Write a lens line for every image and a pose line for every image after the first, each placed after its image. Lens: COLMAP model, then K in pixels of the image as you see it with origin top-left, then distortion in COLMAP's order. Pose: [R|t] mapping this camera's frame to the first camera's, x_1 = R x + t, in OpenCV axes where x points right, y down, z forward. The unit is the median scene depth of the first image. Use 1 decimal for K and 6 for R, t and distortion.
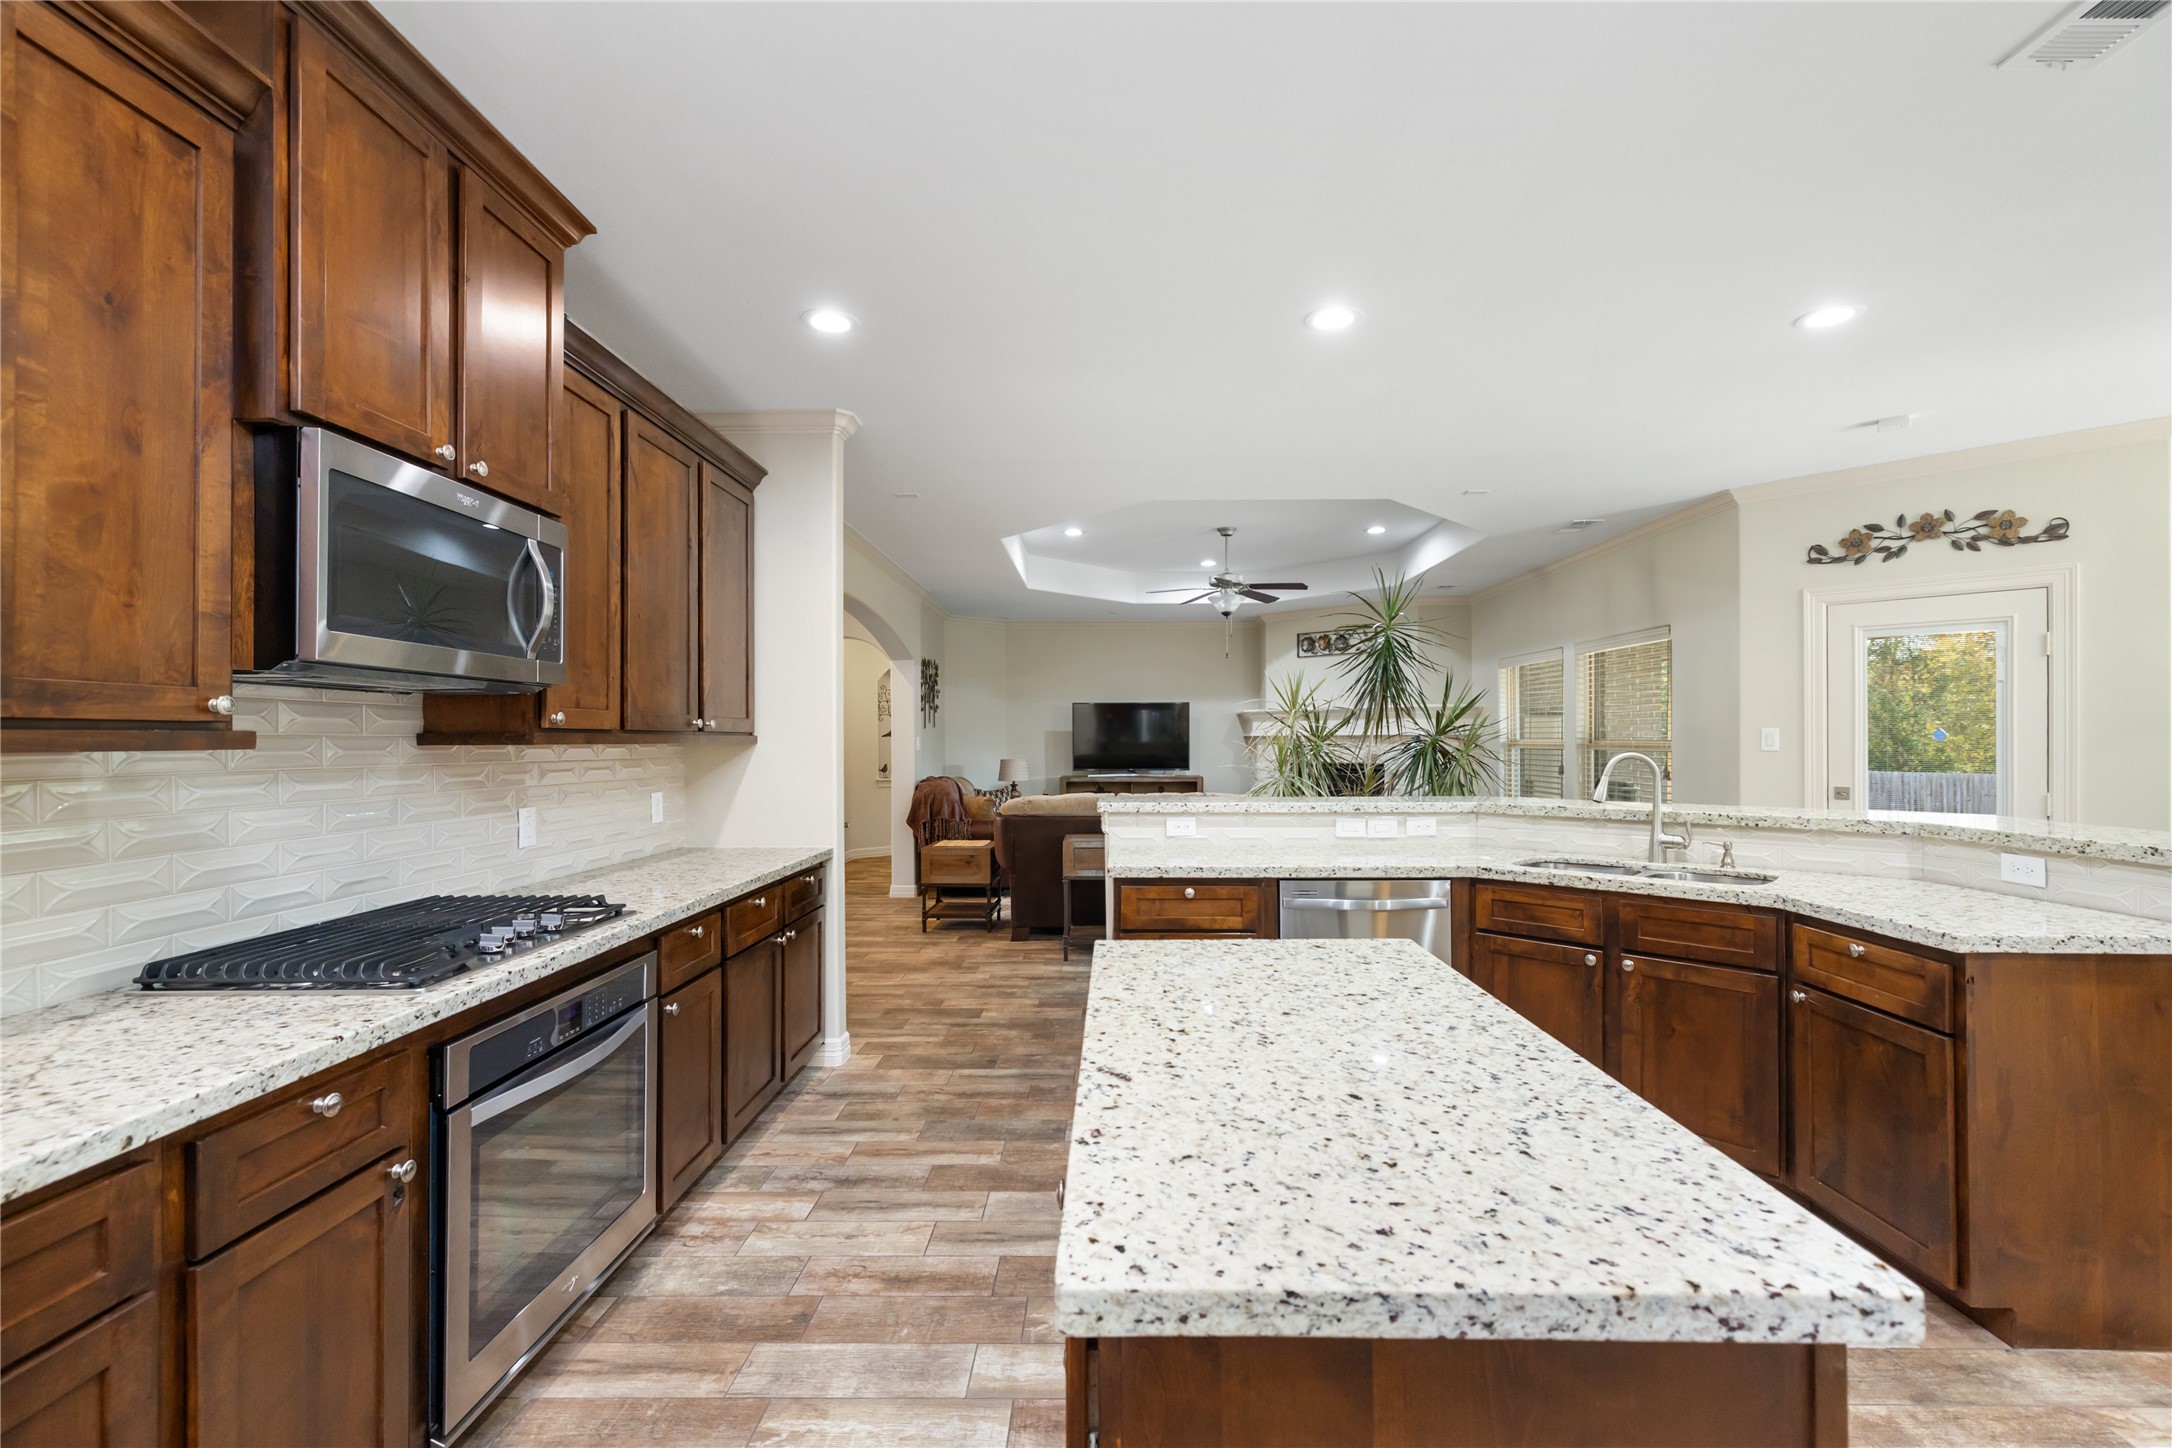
lens RADIAL K [[932.5, 0, 1102.1], [0, 932.5, 734.7], [0, 0, 1]] dist [0.004640, 0.000151]
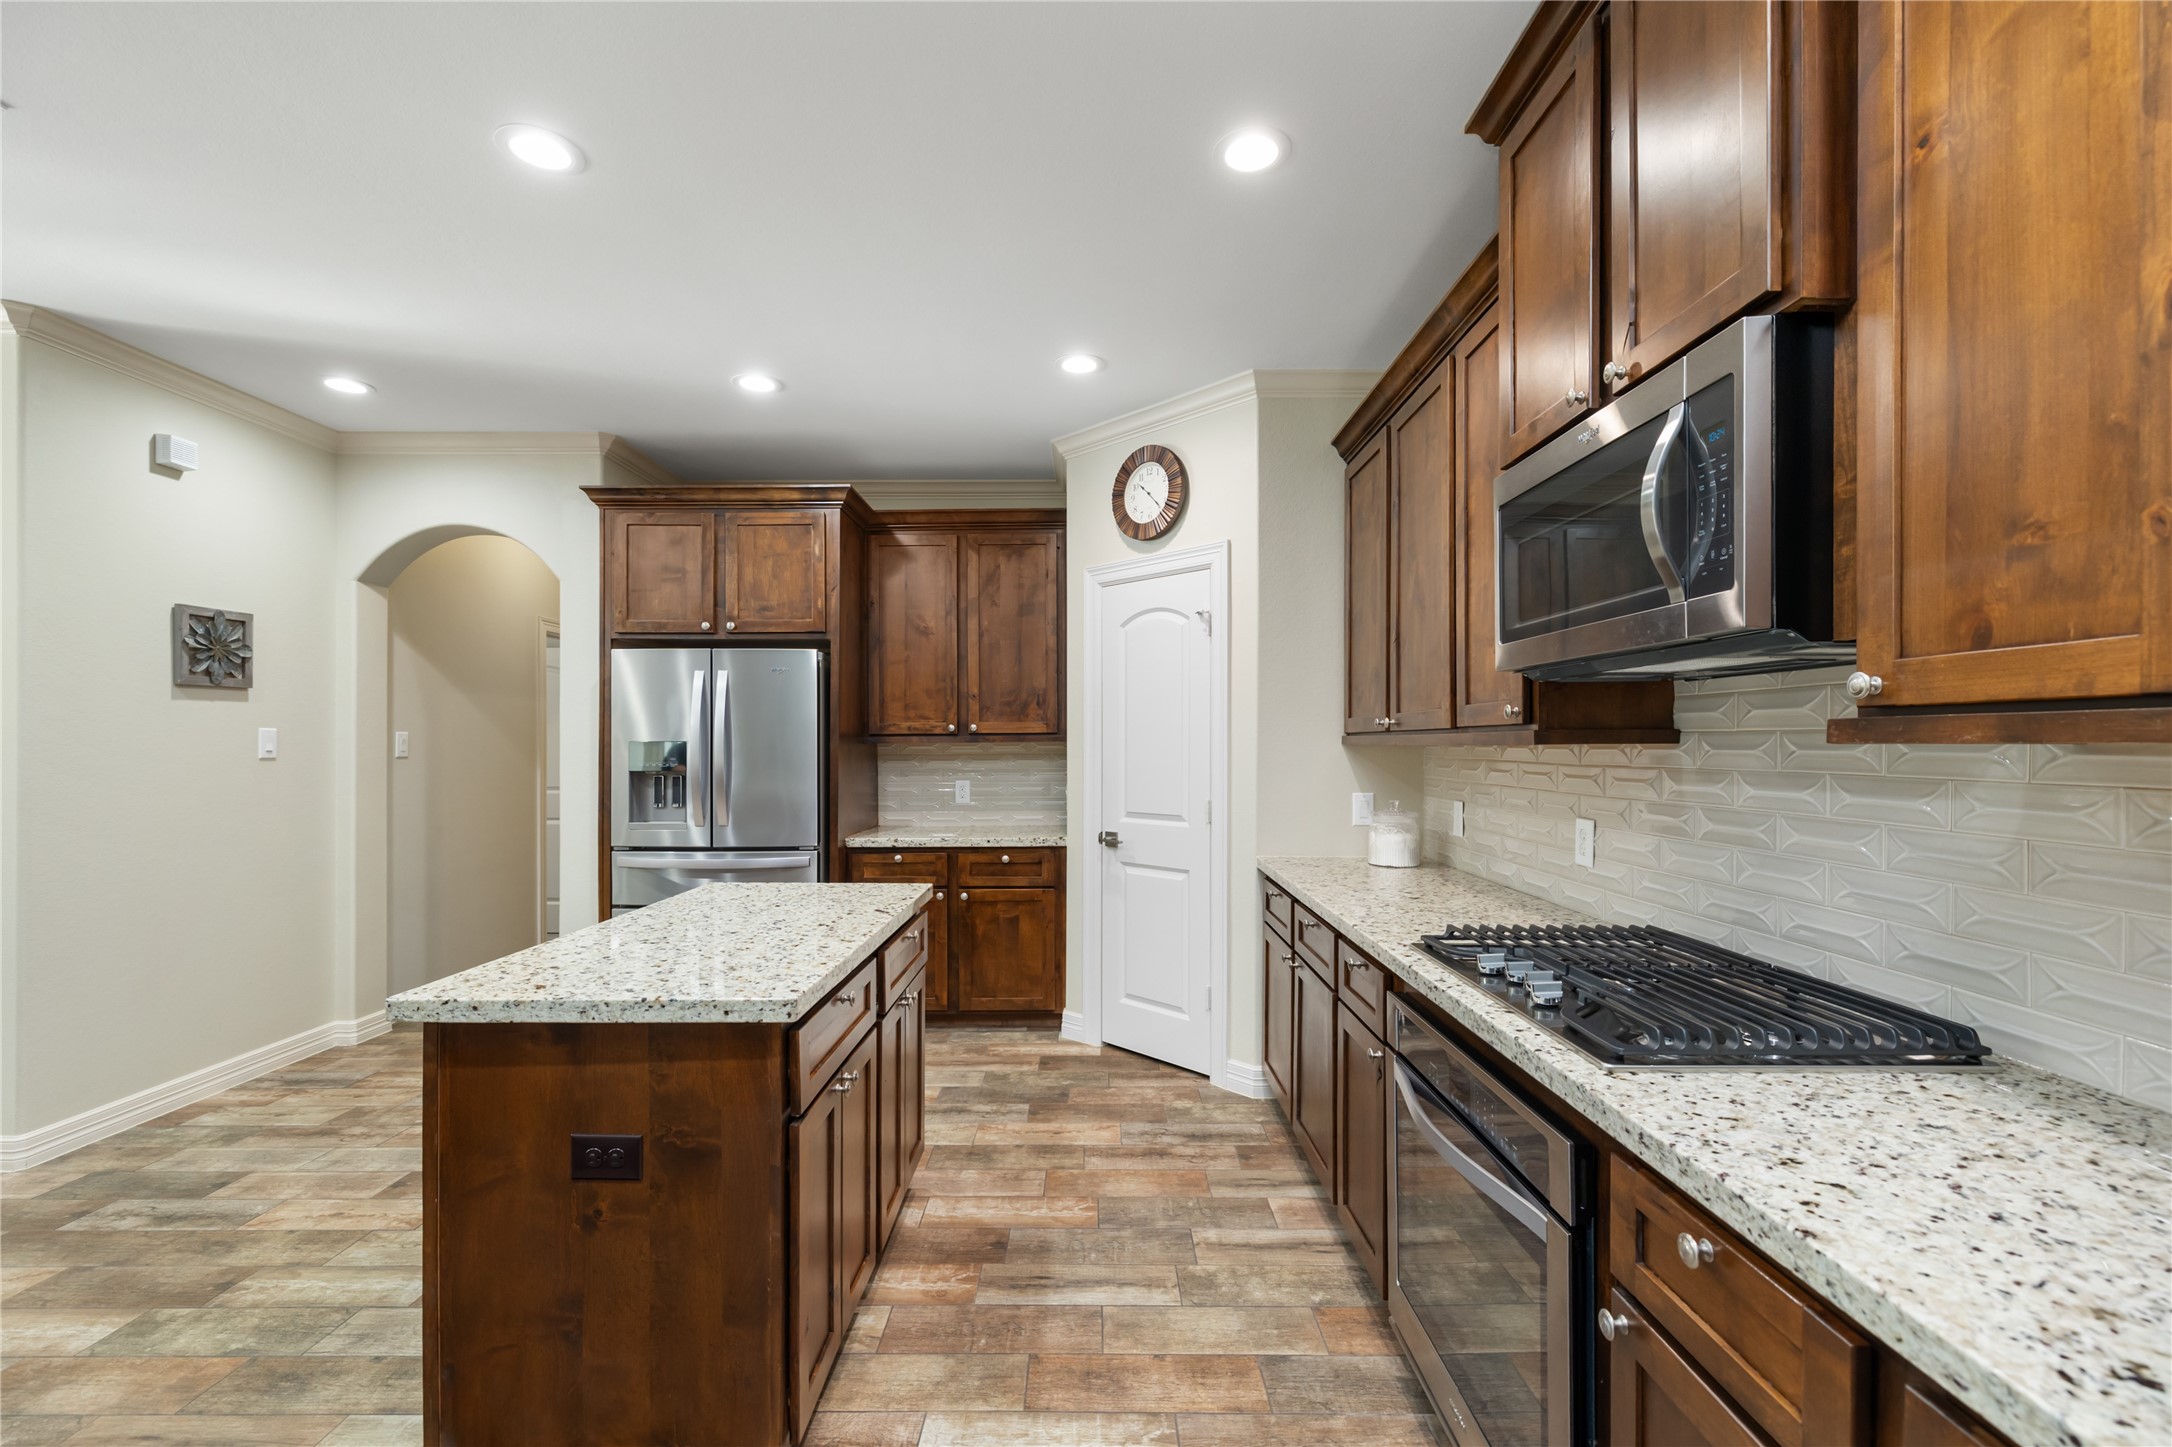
lens RADIAL K [[932.5, 0, 1088.7], [0, 932.5, 741.0], [0, 0, 1]] dist [0.004640, 0.000151]
pose [[-0.999995, 0.003197, -0.000824, -0.216139], [0.003204, 0.999958, -0.008621, 0.013882], [0.000796, -0.008624, -0.999962, 1.563592]]
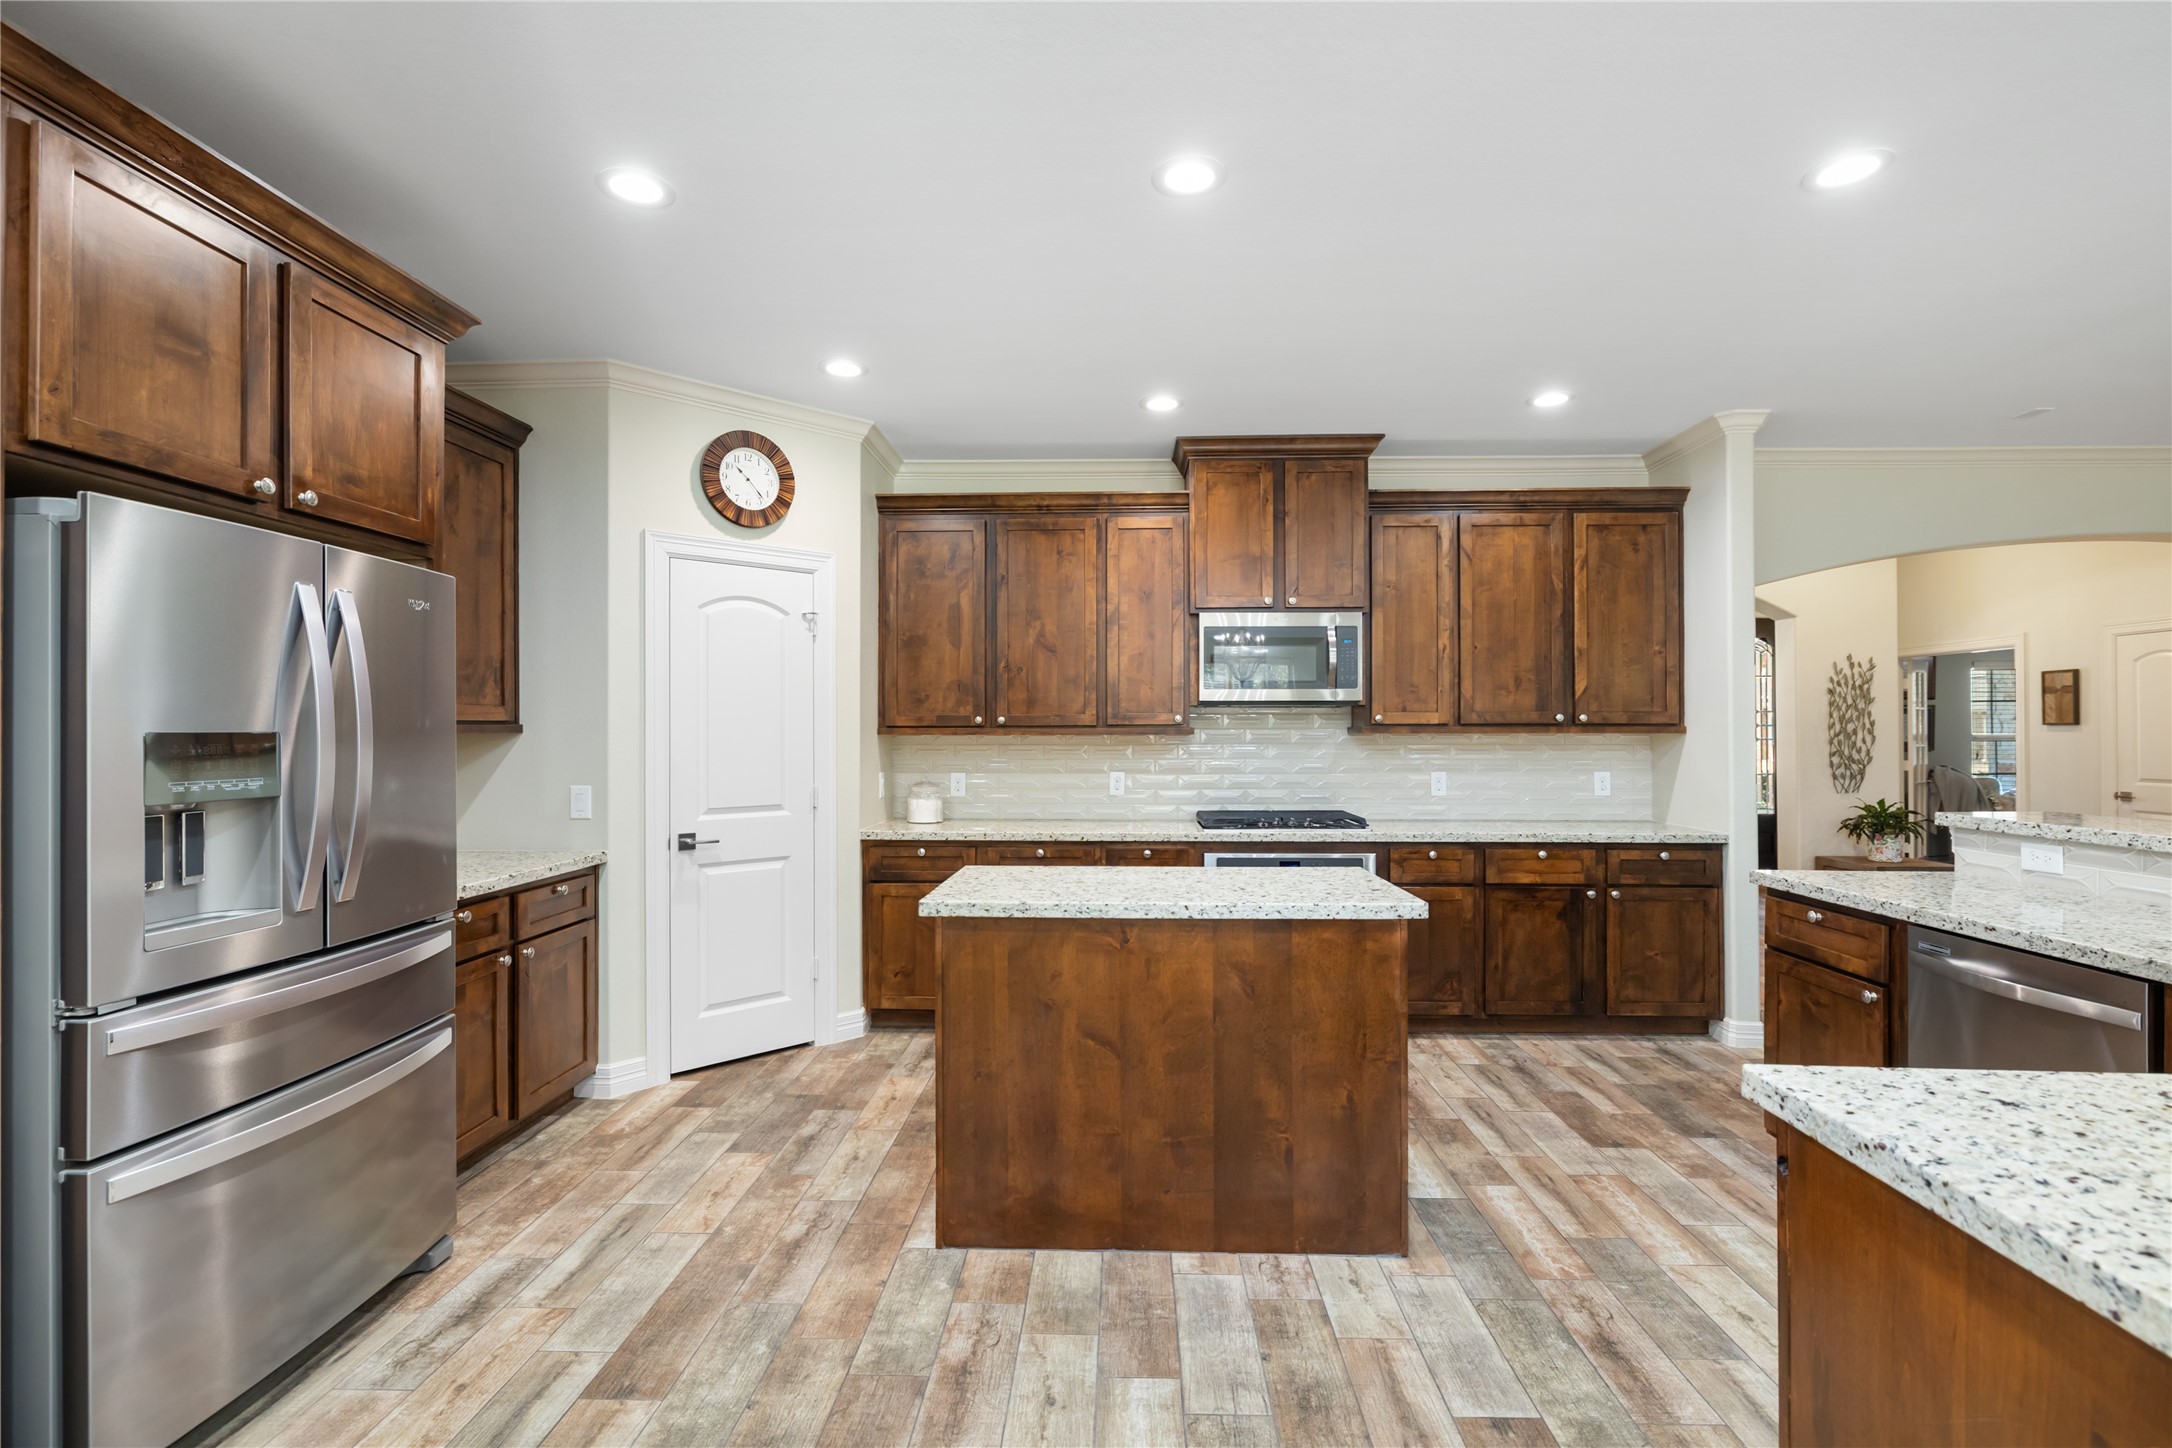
lens RADIAL K [[981.9, 0, 1096.6], [0, 981.9, 718.1], [0, 0, 1]] dist [0.009334, -0.000165]
pose [[-0.021356, -0.011828, -0.999702, 1.379997], [0.007503, 0.999900, -0.011990, 0.000359], [0.999744, -0.007757, -0.021265, 0.544059]]
